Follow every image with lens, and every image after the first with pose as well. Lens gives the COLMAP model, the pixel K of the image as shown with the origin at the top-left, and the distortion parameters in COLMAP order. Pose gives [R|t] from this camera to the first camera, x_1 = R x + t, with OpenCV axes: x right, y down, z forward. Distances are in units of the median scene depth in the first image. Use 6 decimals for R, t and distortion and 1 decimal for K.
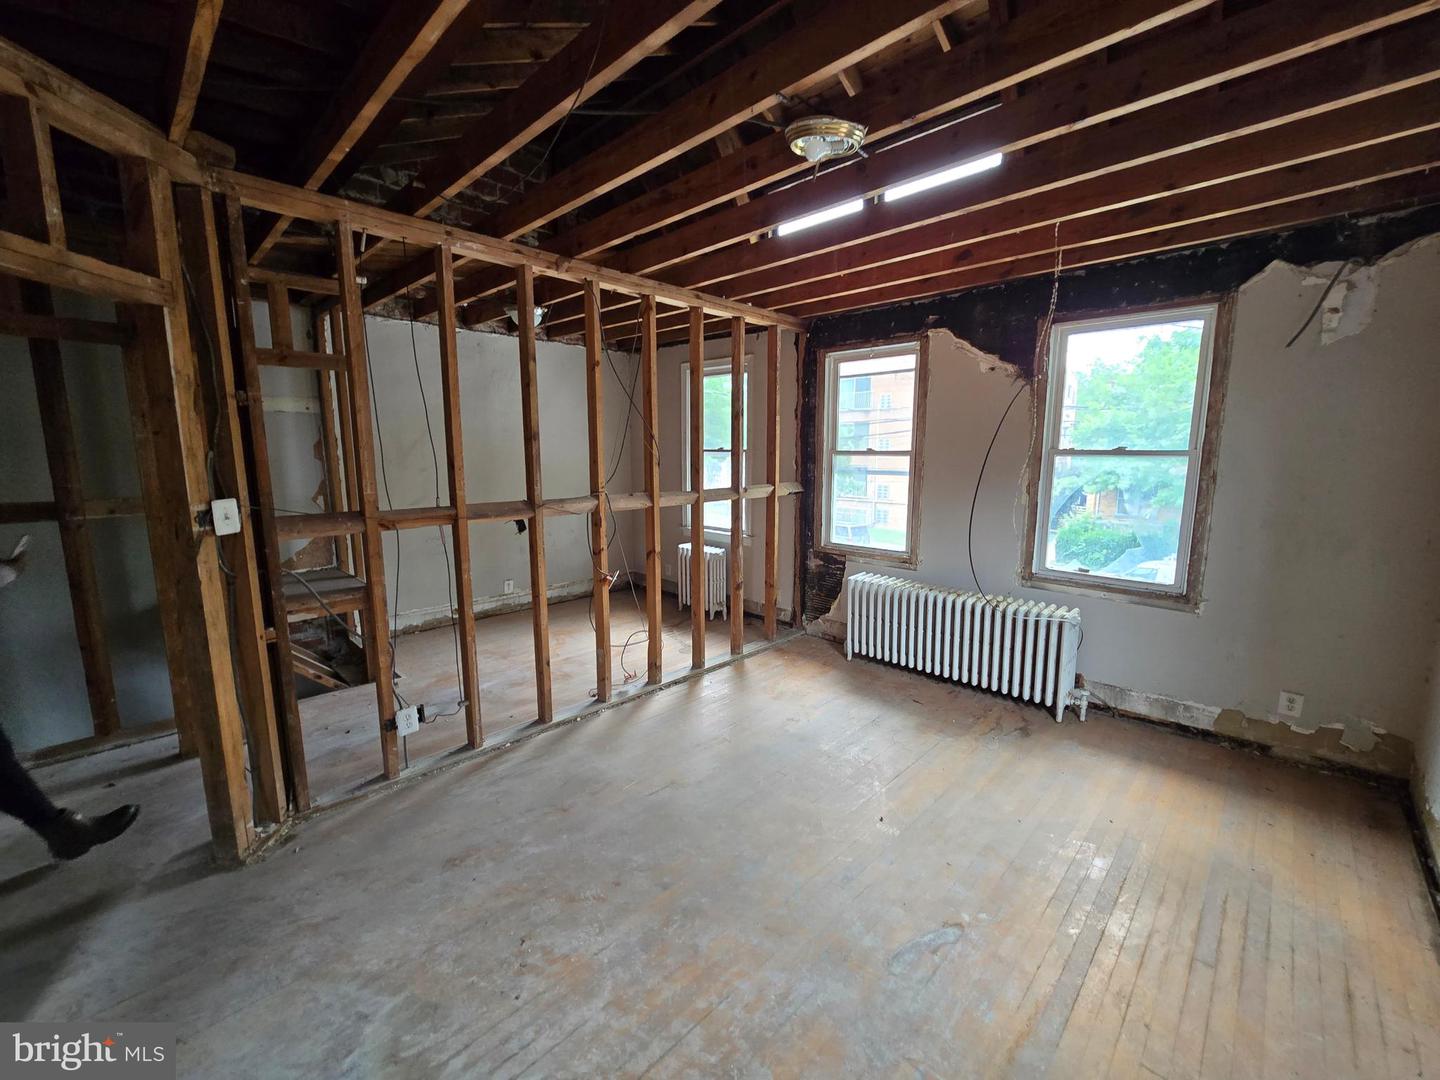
lens RADIAL K [[585.8, 0, 729.4], [0, 585.8, 537.0], [0, 0, 1]] dist [-0.002765, 0.000460]
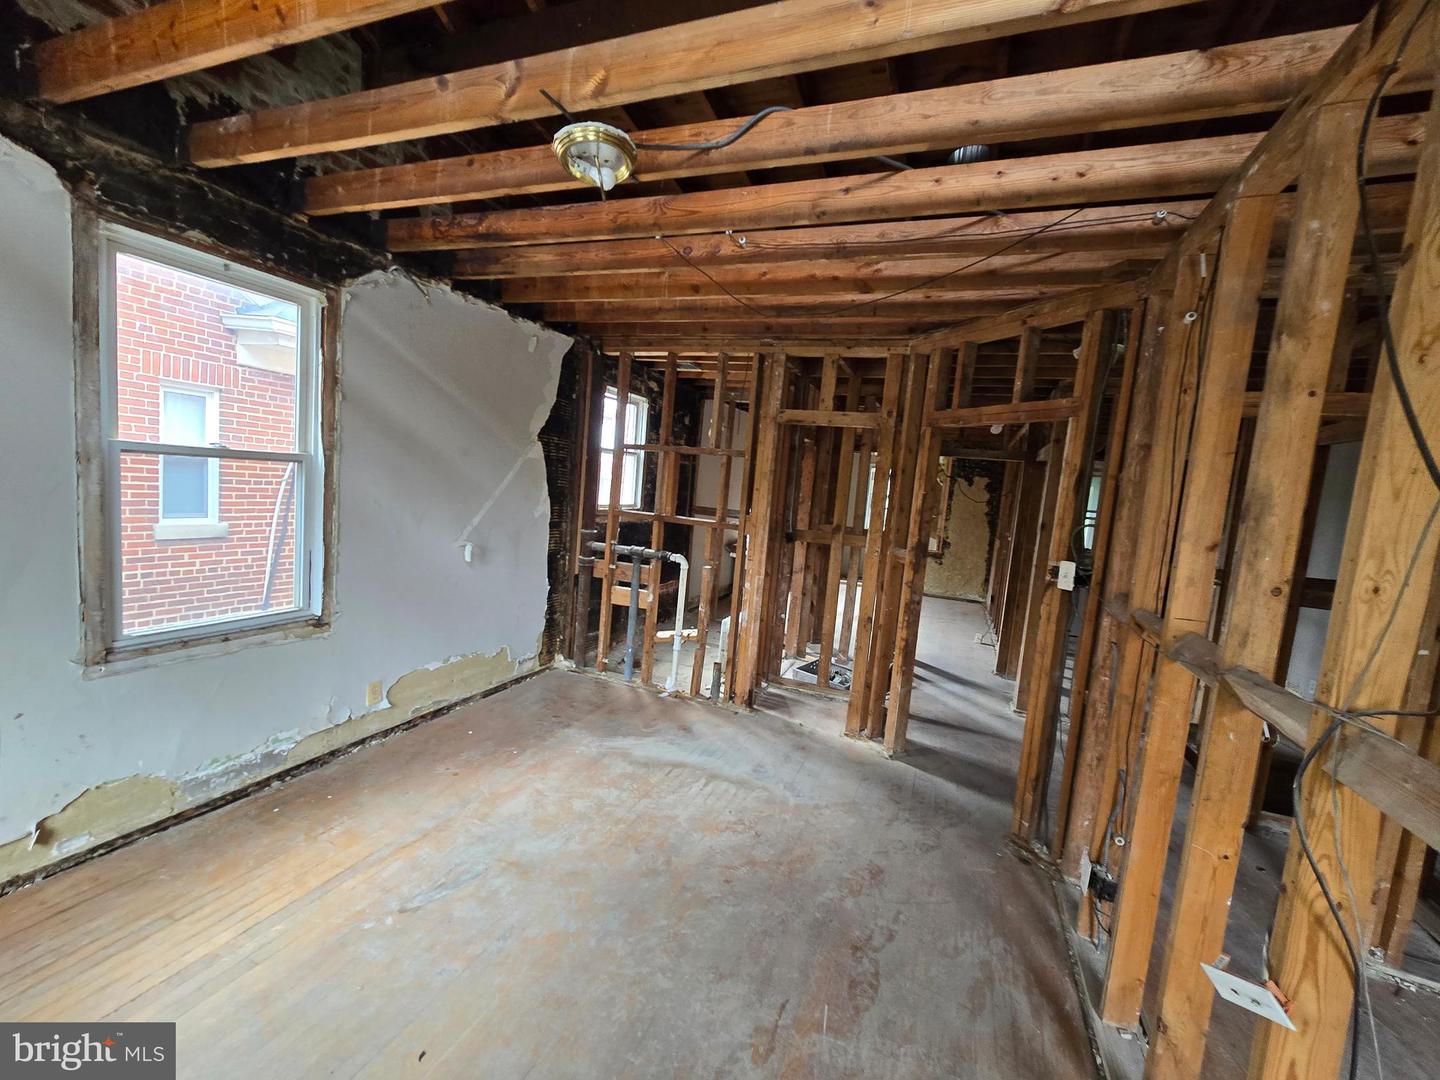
lens RADIAL K [[585.8, 0, 729.4], [0, 585.8, 537.0], [0, 0, 1]] dist [-0.002765, 0.000460]
pose [[-0.919146, -0.047858, -0.390999, 0.170508], [-0.145029, 0.963984, 0.222939, -0.179435], [0.366247, 0.261620, -0.892983, 1.146762]]
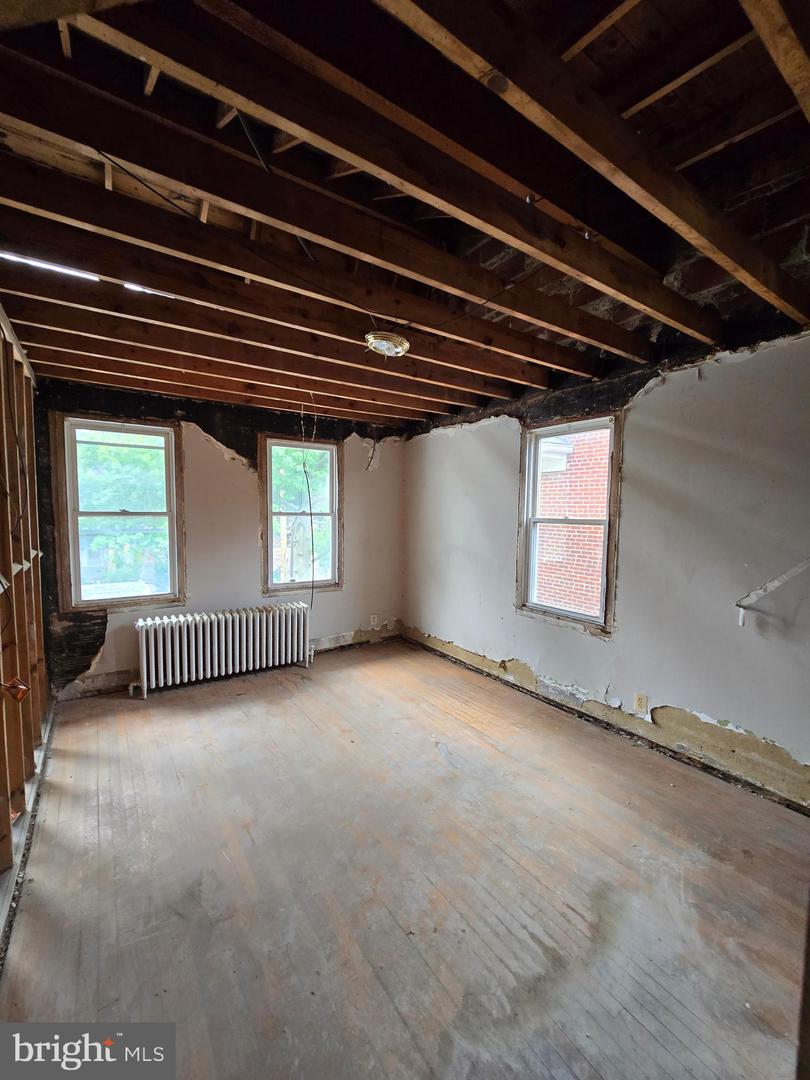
lens RADIAL K [[444.5, 0, 398.5], [0, 444.5, 543.1], [0, 0, 1]] dist [-0.000044, -0.000452]
pose [[0.212715, -0.070118, 0.974595, -0.652756], [0.131559, 0.990395, 0.042541, -0.072962], [-0.968217, 0.119168, 0.219897, 0.405135]]
